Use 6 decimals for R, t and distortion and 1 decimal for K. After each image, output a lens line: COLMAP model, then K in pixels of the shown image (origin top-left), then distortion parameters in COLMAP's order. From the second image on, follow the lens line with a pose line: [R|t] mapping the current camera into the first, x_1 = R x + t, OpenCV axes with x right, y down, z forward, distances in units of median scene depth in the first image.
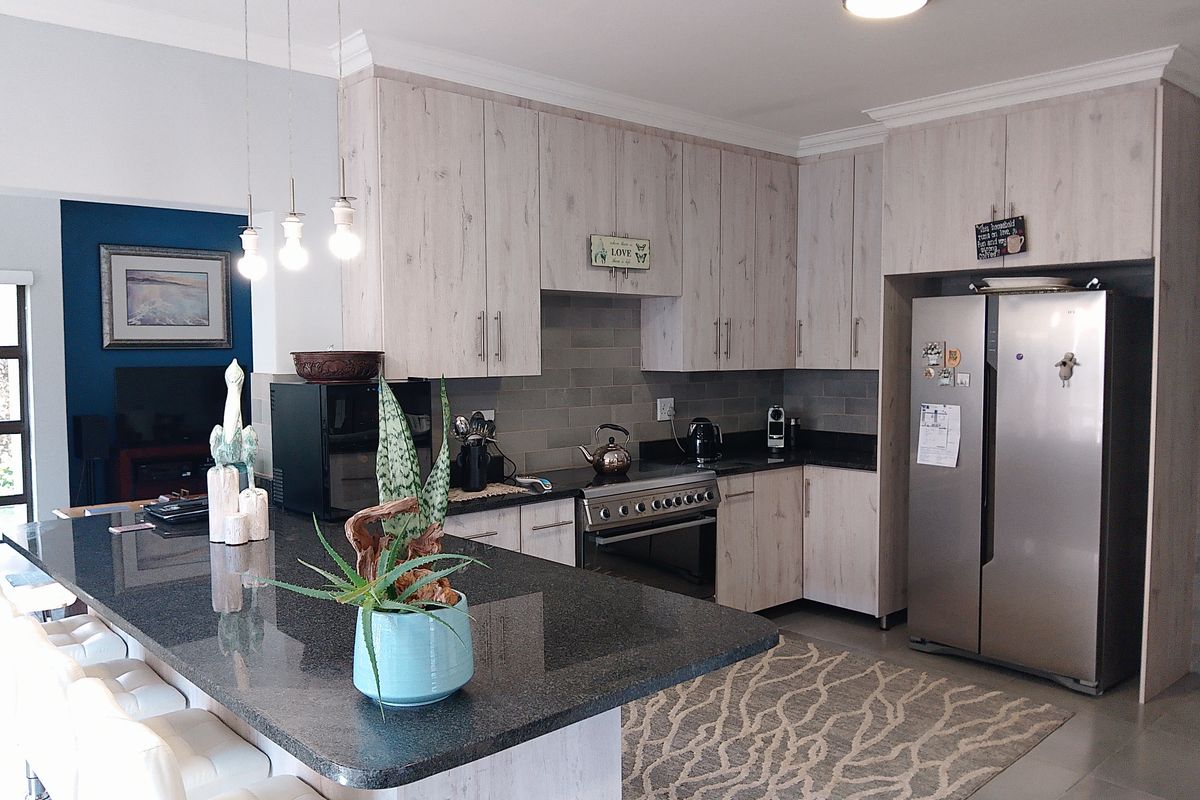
lens RADIAL K [[930.1, 0, 600.0], [0, 930.1, 400.0], [0, 0, 1]] dist [0.047630, -0.110562]
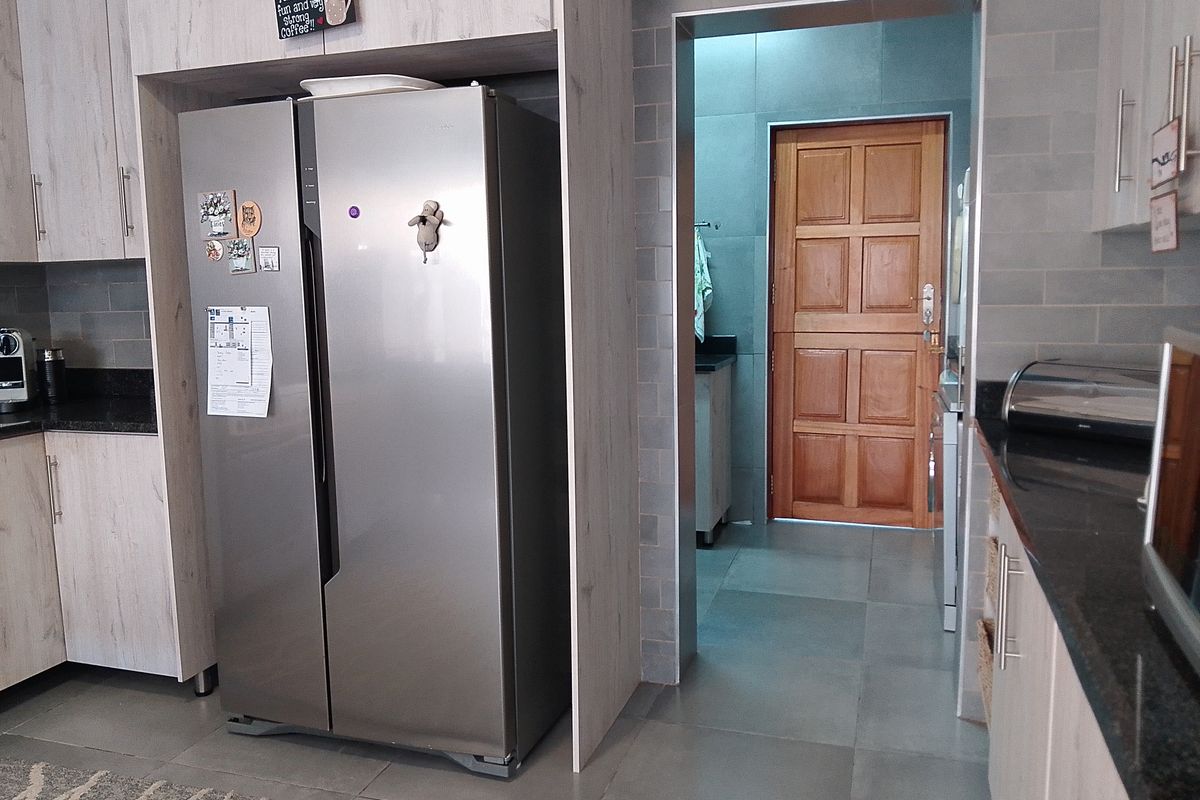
lens RADIAL K [[930.1, 0, 600.0], [0, 930.1, 400.0], [0, 0, 1]] dist [0.047630, -0.110562]
pose [[0.864278, -0.076047, 0.497232, 0.267740], [0.043558, 0.996107, 0.076634, 0.026631], [-0.501124, -0.044574, 0.864227, 0.406953]]
